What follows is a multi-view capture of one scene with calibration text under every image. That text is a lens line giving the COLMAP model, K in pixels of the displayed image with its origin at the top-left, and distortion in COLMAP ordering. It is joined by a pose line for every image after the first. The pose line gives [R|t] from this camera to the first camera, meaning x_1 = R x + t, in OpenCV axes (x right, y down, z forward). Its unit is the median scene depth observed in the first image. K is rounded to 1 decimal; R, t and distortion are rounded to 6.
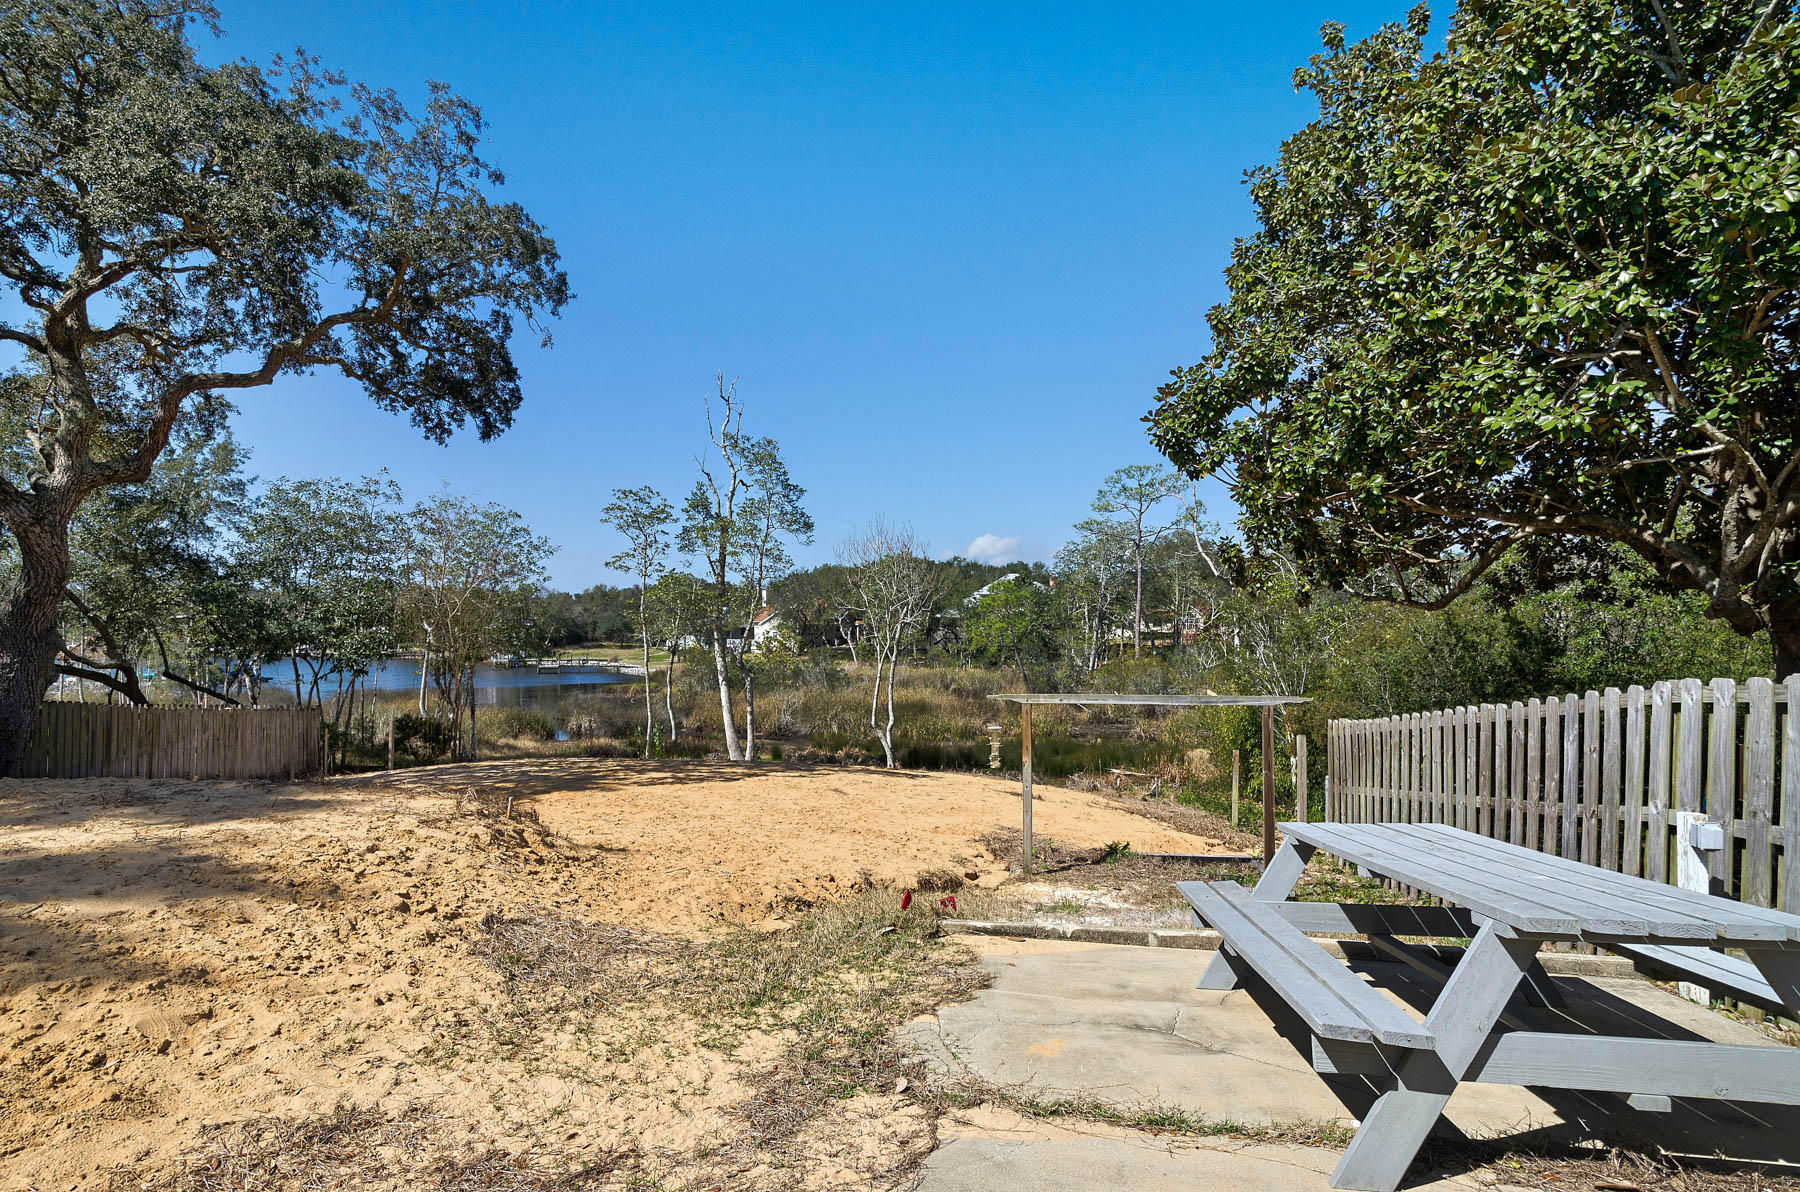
lens RADIAL K [[908.5, 0, 890.6], [0, 908.5, 632.7], [0, 0, 1]] dist [0.002396, -0.000795]
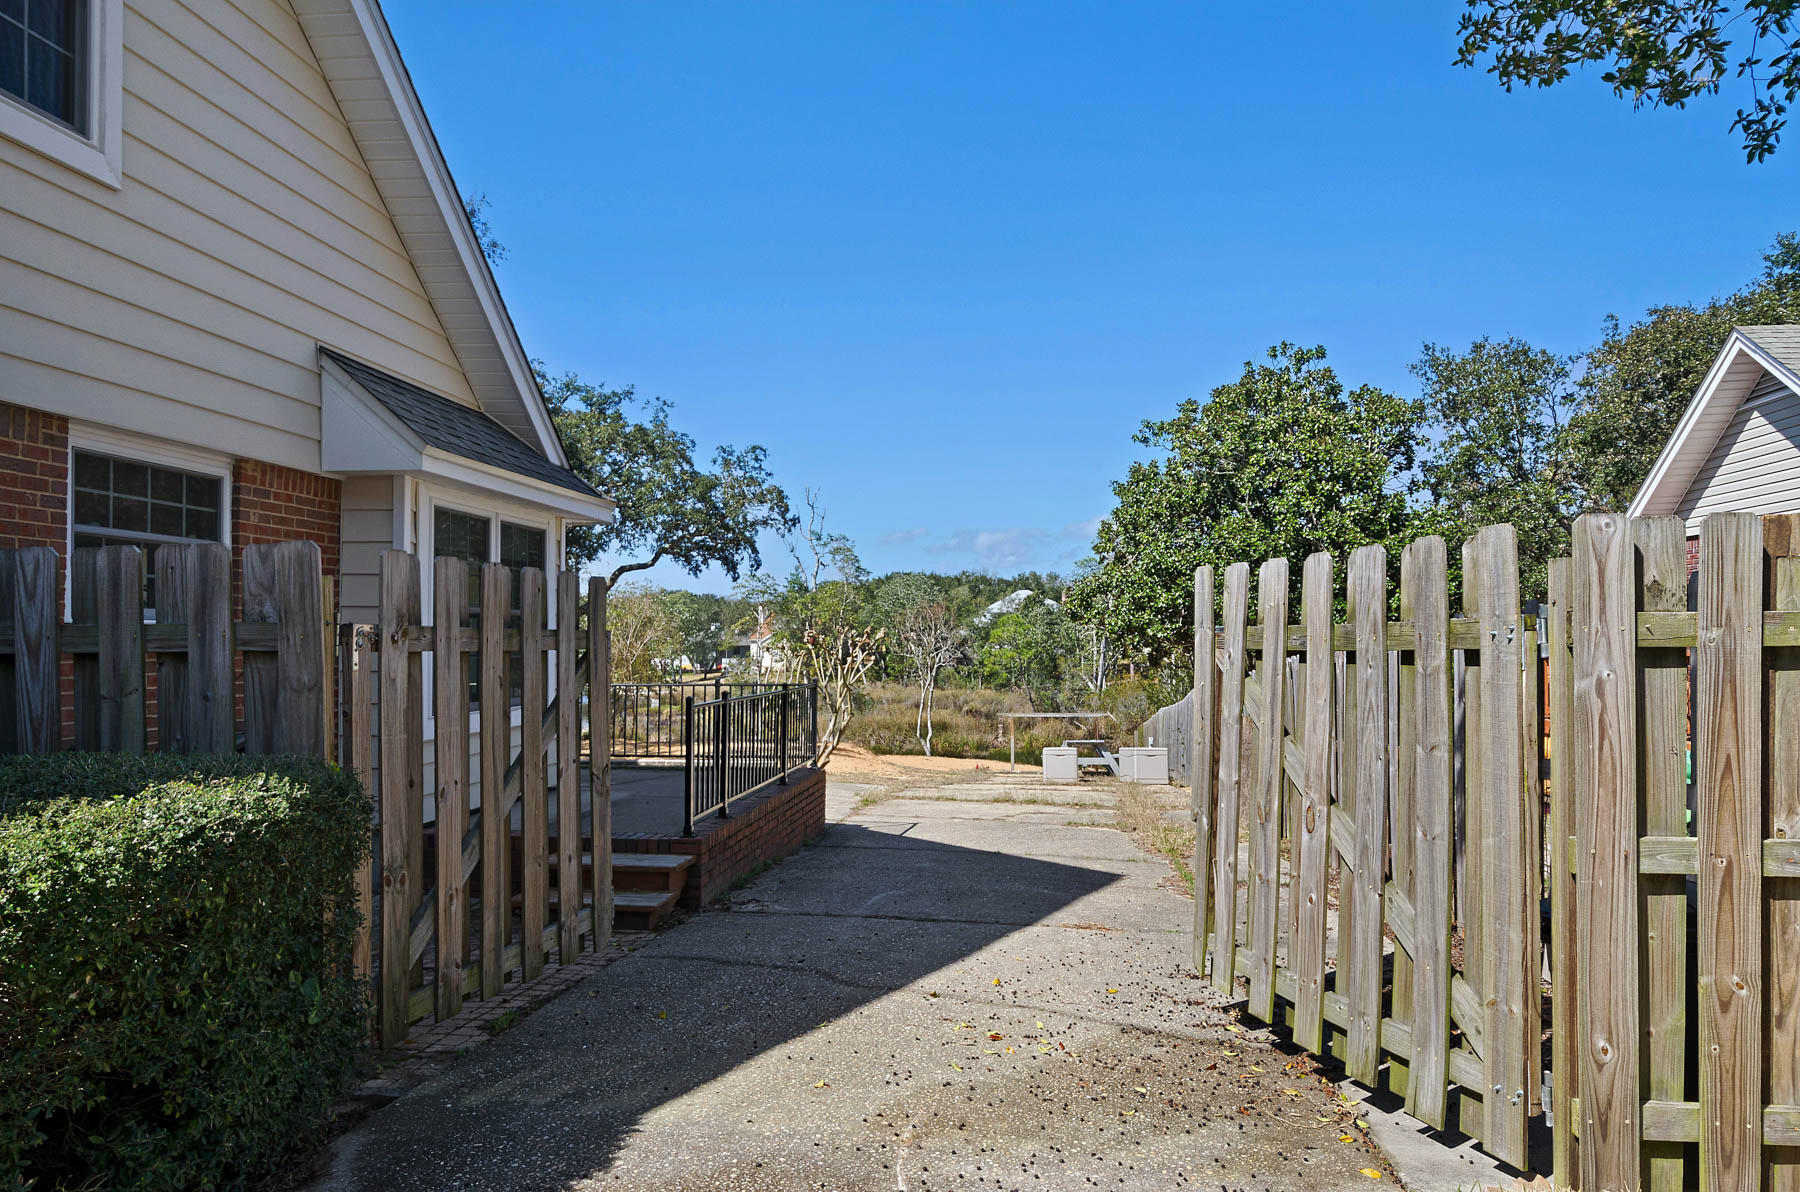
lens RADIAL K [[1133.1, 0, 872.7], [0, 1133.1, 618.7], [0, 0, 1]] dist [0.005389, 0.002132]
pose [[0.999990, -0.001798, -0.004199, -0.081968], [0.001722, 0.999835, -0.018082, -0.051299], [0.004231, 0.018075, 0.999828, -0.783473]]
